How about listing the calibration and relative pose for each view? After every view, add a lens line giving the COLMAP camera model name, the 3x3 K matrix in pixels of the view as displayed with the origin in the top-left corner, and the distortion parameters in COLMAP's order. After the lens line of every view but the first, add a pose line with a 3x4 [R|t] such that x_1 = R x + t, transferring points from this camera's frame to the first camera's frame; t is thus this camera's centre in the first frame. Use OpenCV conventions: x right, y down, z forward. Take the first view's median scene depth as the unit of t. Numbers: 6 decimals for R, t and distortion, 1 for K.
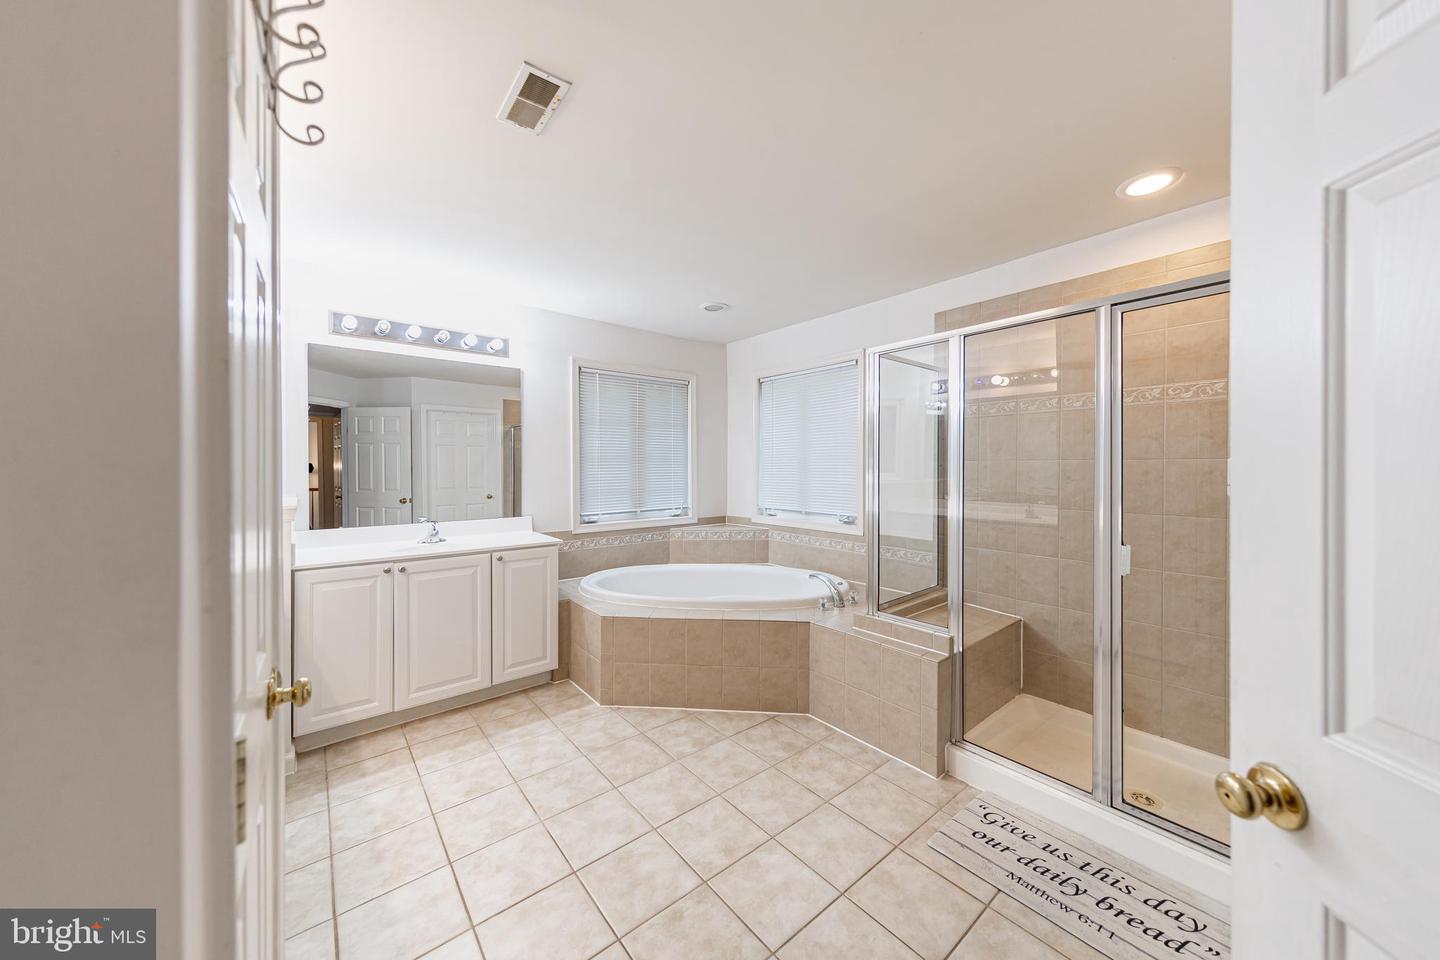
lens RADIAL K [[493.9, 0, 717.8], [0, 493.9, 470.0], [0, 0, 1]] dist [0.000344, -0.000312]
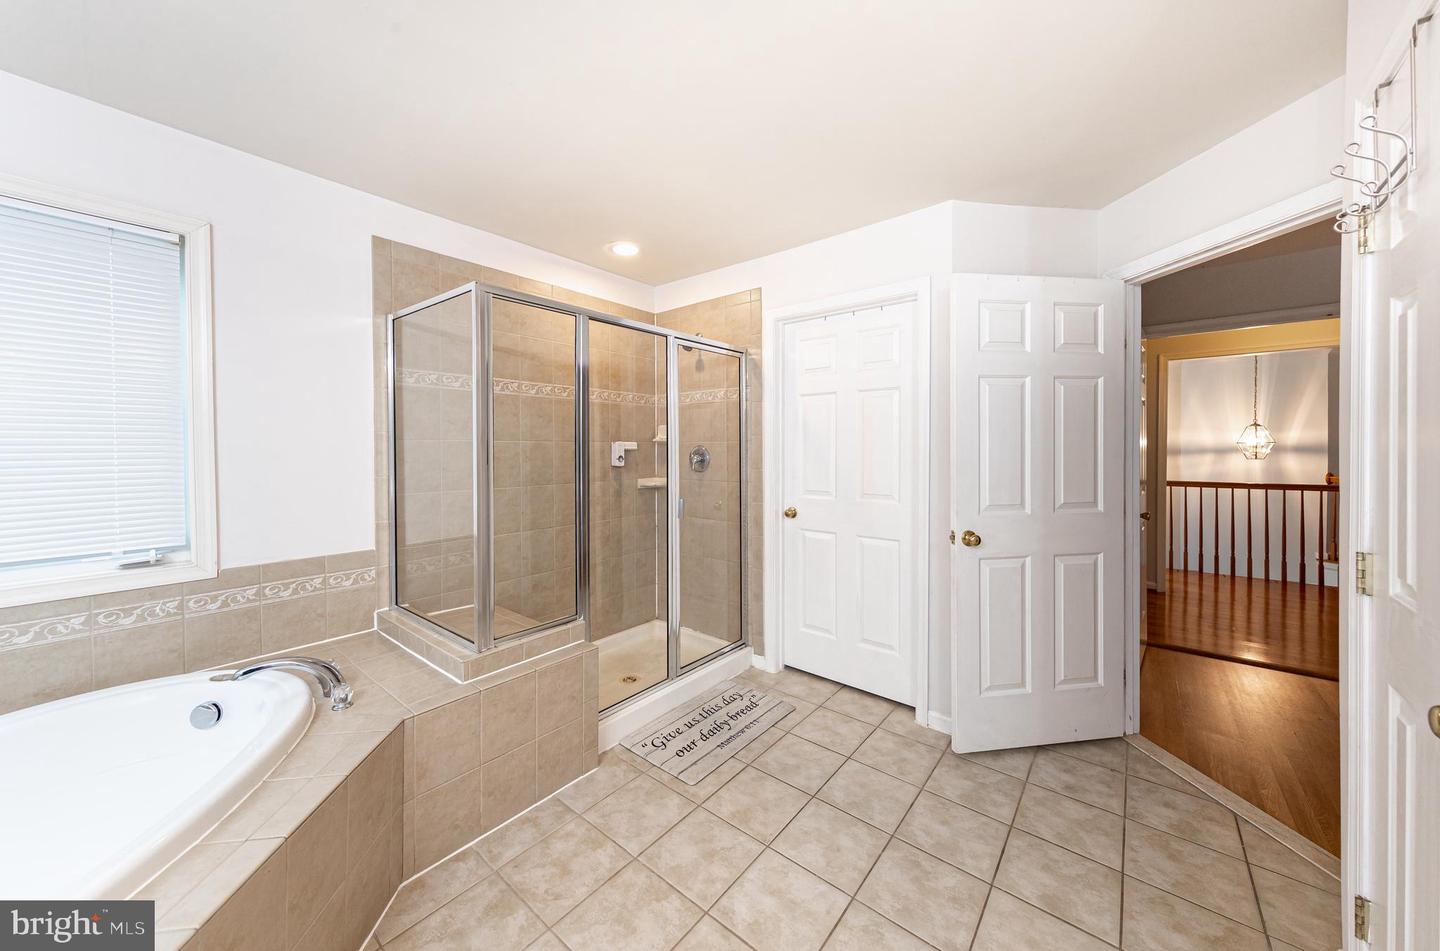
lens RADIAL K [[508.1, 0, 723.6], [0, 508.1, 448.6], [0, 0, 1]] dist [0.000524, -0.000020]
pose [[-0.201443, -0.004906, 0.979488, -0.709939], [0.009623, 0.999929, 0.006987, -0.008196], [-0.979453, 0.010833, -0.201382, 1.159980]]
